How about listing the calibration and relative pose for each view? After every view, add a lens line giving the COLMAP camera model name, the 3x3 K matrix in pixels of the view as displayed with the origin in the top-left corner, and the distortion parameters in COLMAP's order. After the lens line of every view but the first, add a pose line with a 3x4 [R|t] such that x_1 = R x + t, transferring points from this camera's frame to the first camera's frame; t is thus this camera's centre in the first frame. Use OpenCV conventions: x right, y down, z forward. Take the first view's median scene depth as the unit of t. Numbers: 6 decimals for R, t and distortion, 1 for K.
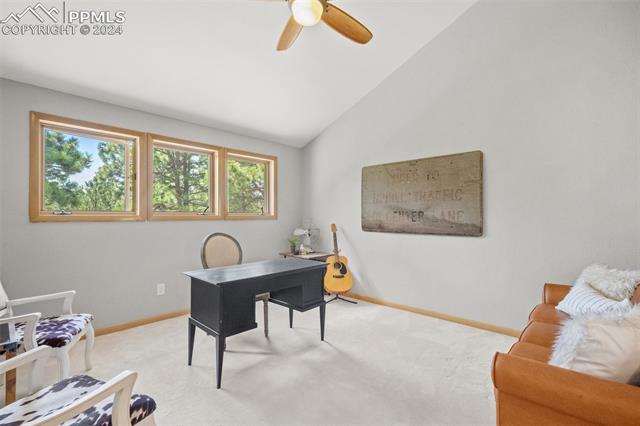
lens RADIAL K [[282.6, 0, 320.3], [0, 282.6, 212.8], [0, 0, 1]] dist [-0.000924, 0.000008]
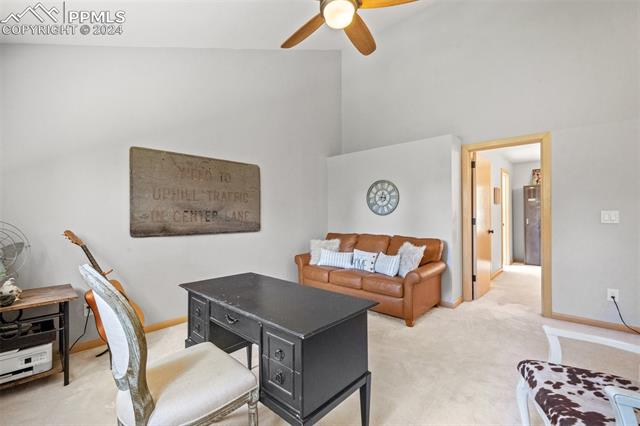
lens RADIAL K [[282.6, 0, 319.5], [0, 282.6, 214.0], [0, 0, 1]] dist [-0.000924, 0.000008]
pose [[-0.009382, 0.006117, 0.999937, -0.634223], [-0.003911, 0.999973, -0.006154, 0.009651], [-0.999948, -0.003968, -0.009358, 0.622259]]
